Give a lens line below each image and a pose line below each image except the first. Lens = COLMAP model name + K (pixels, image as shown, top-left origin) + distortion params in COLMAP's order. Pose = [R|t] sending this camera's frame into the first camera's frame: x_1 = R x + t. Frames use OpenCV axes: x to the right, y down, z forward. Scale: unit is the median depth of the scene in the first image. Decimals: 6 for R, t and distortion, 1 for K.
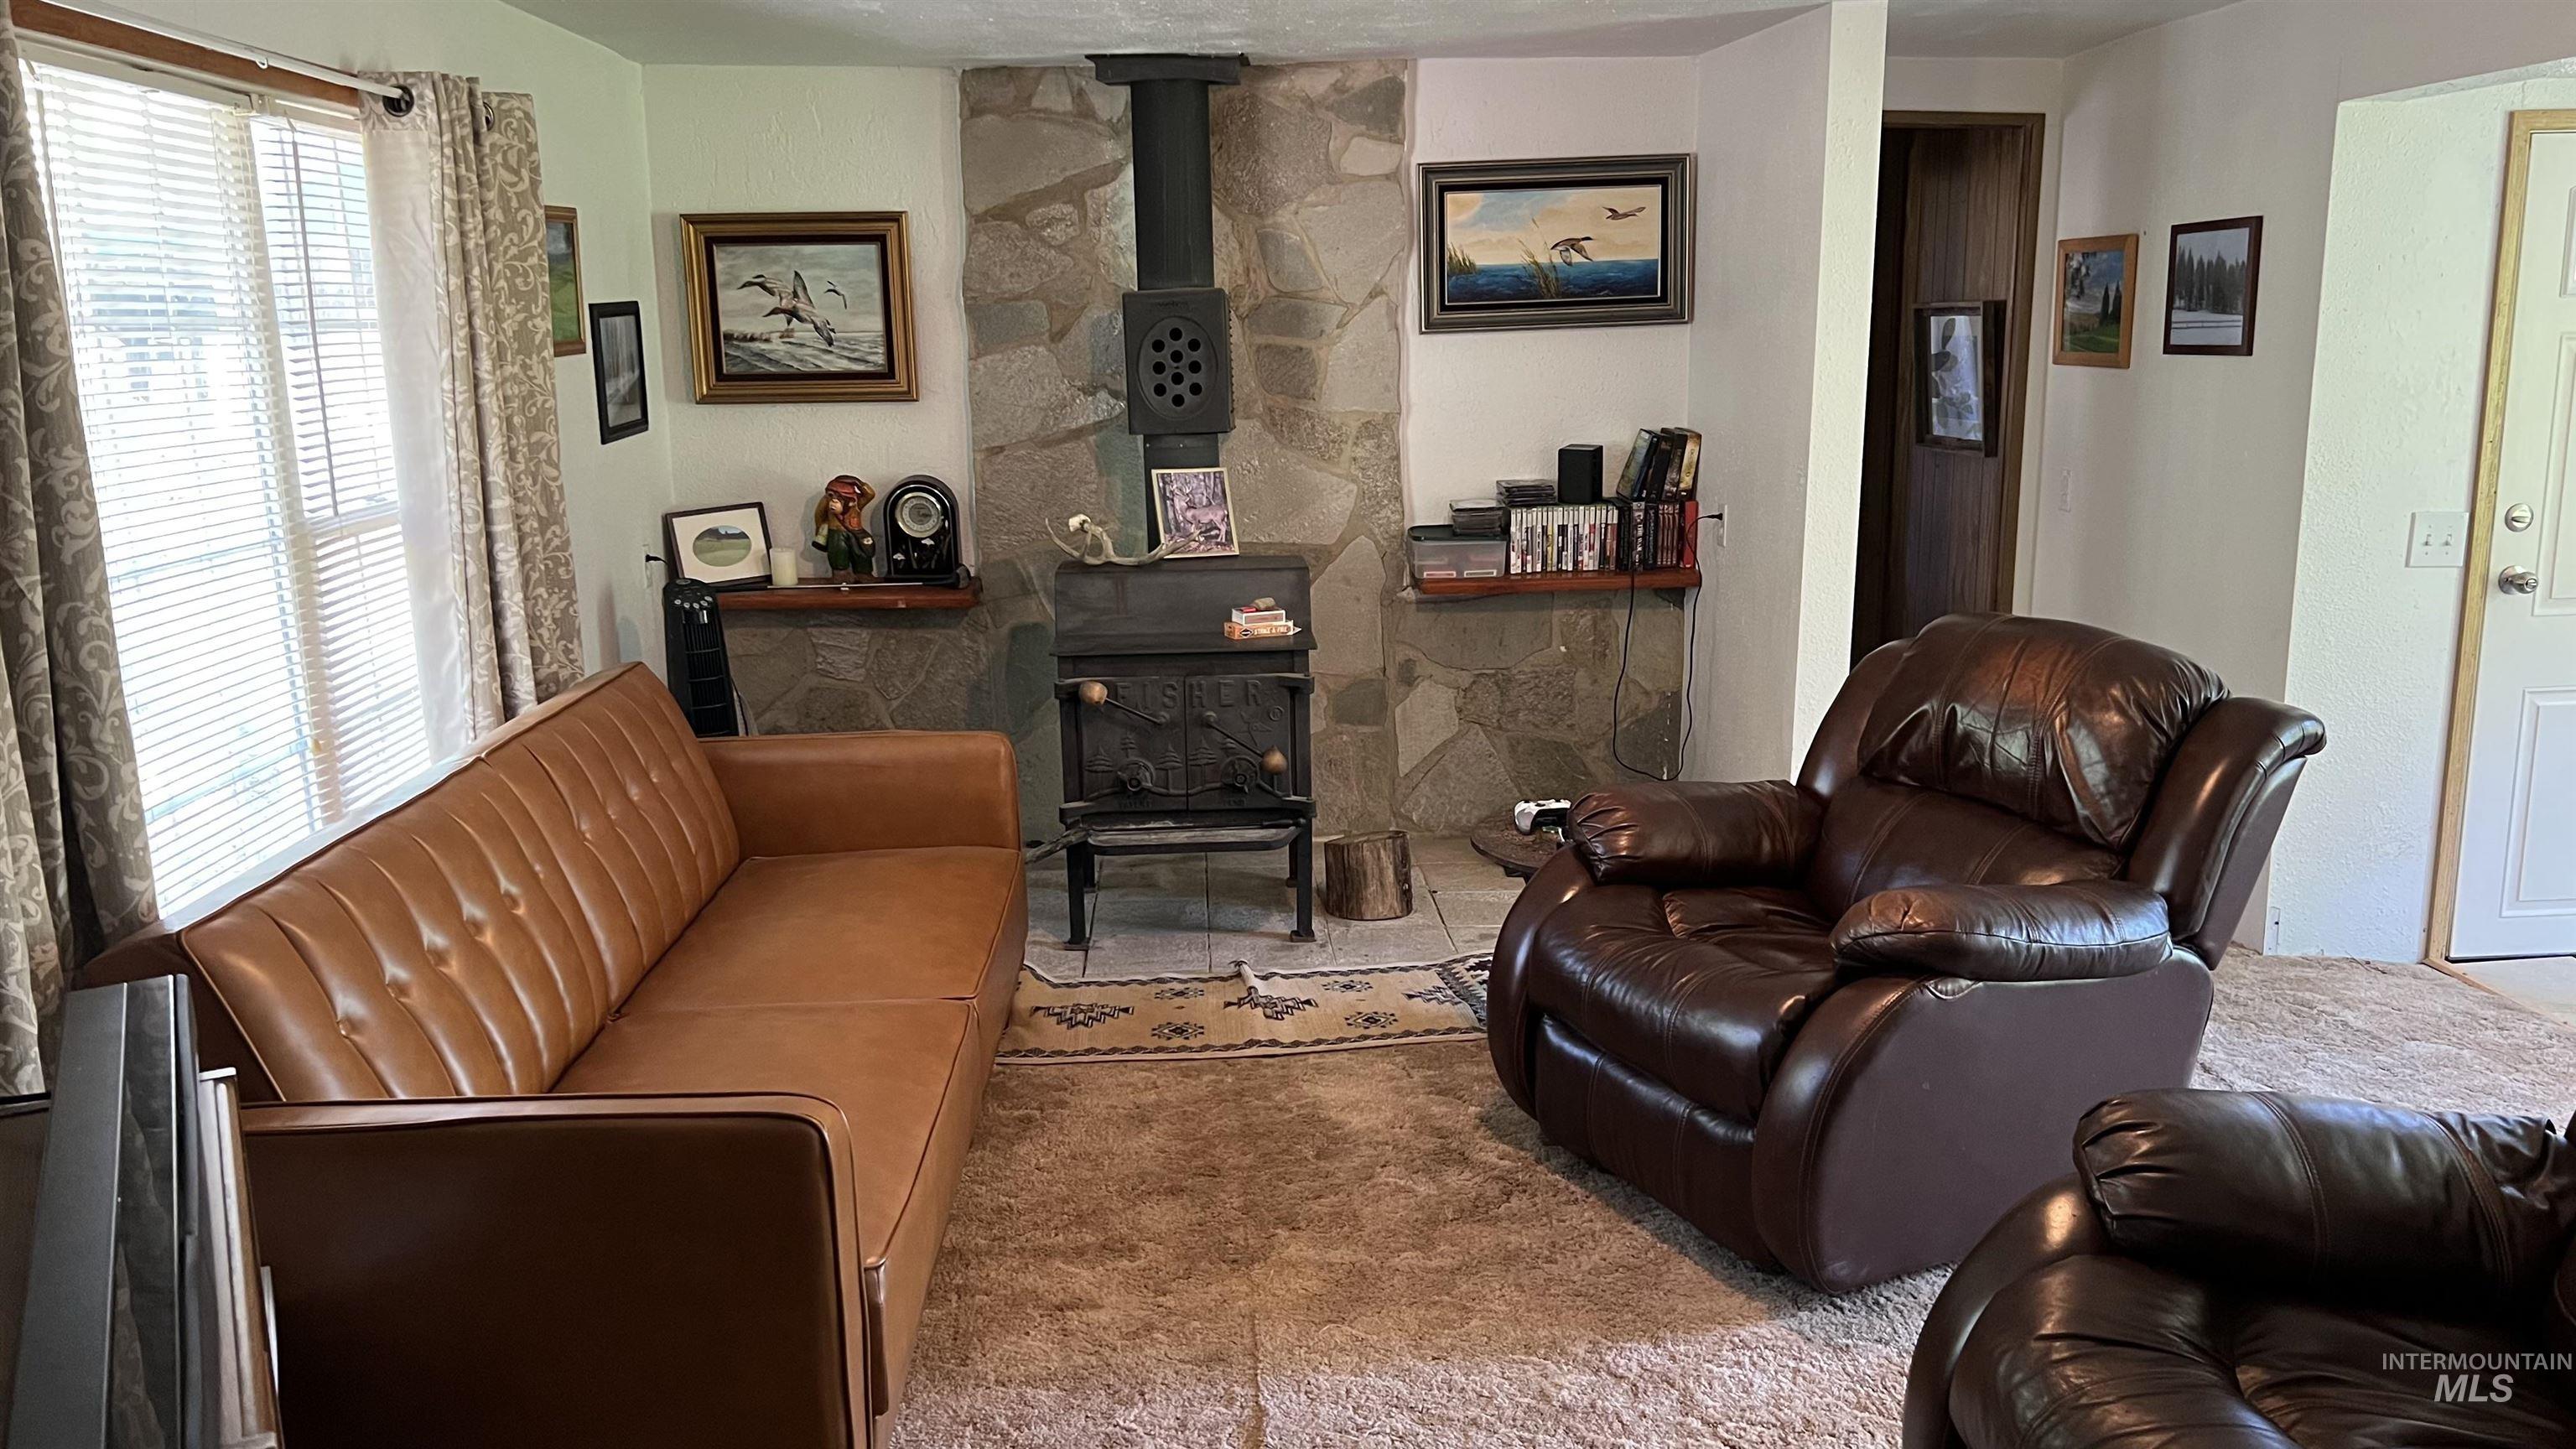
lens RADIAL K [[1877.7, 0, 1281.6], [0, 1877.7, 712.1], [0, 0, 1]] dist [0.116325, -0.232974]
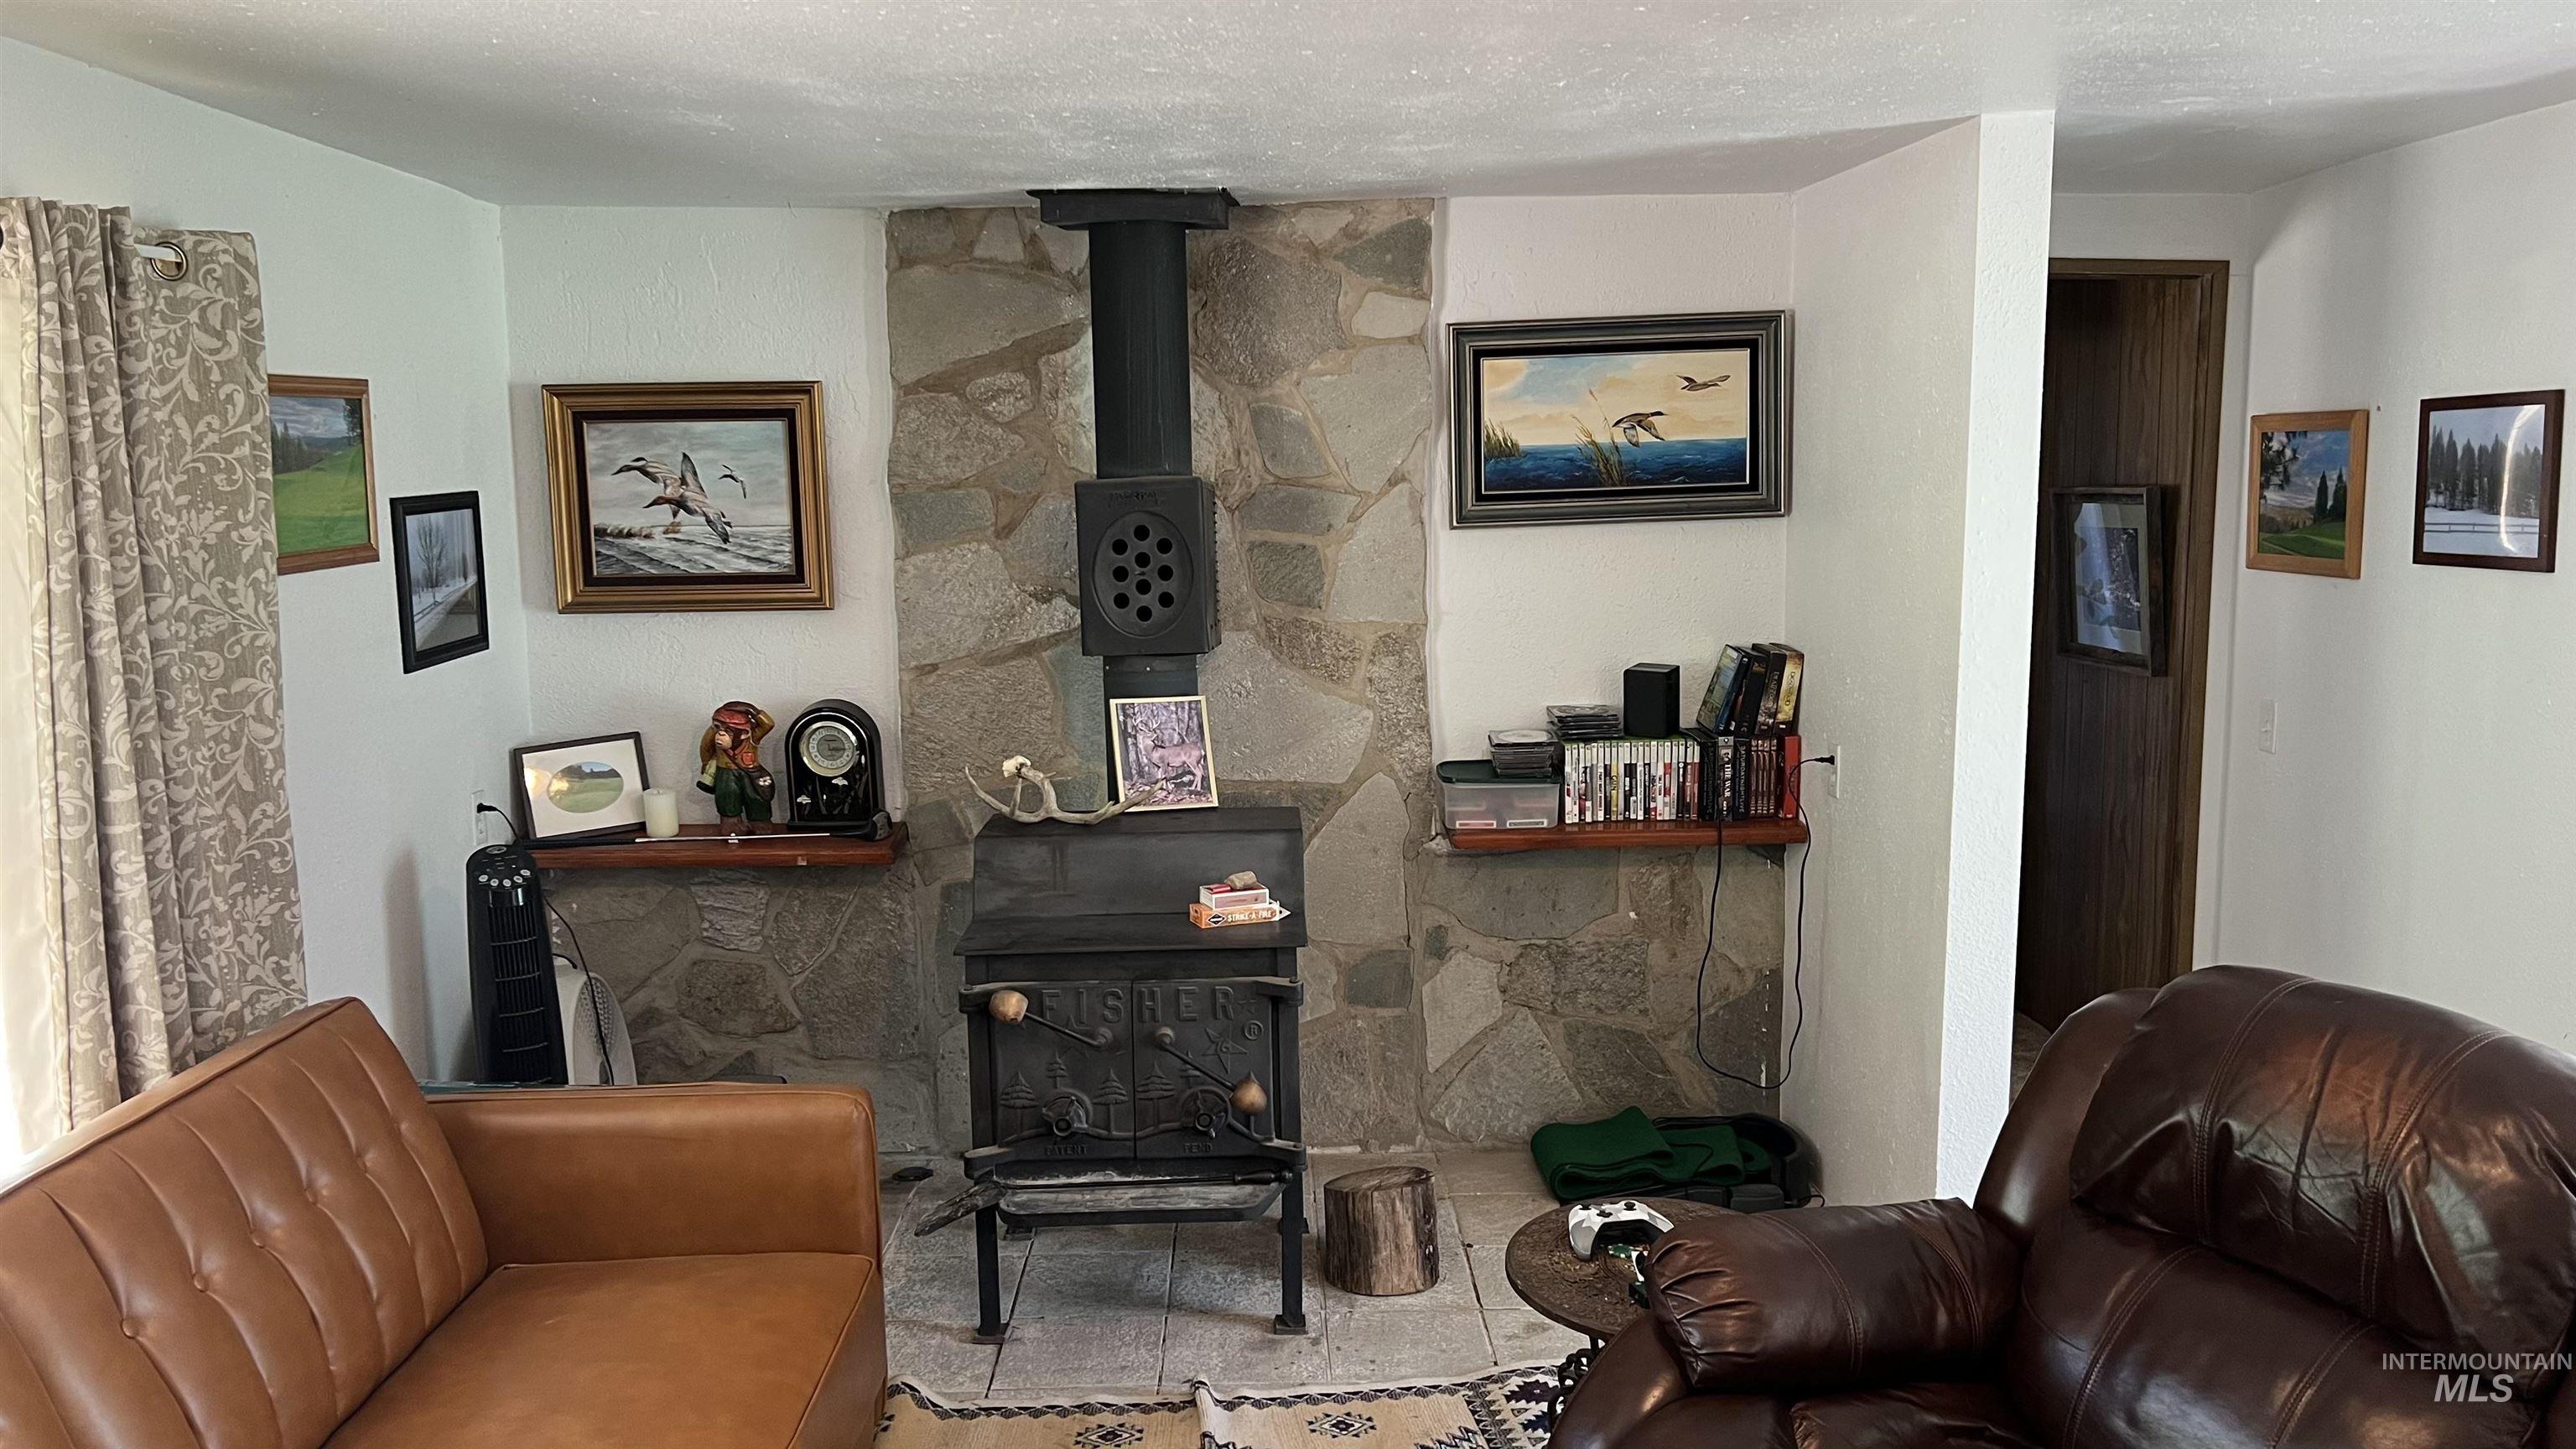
lens RADIAL K [[1919.4, 0, 1288.0], [0, 1919.4, 724.5], [0, 0, 1]] dist [0.103322, -0.140697]
pose [[0.999593, 0.004850, -0.028121, 0.027842], [-0.007004, 0.997006, -0.077011, -0.054167], [0.027663, 0.077177, 0.996634, 0.187210]]
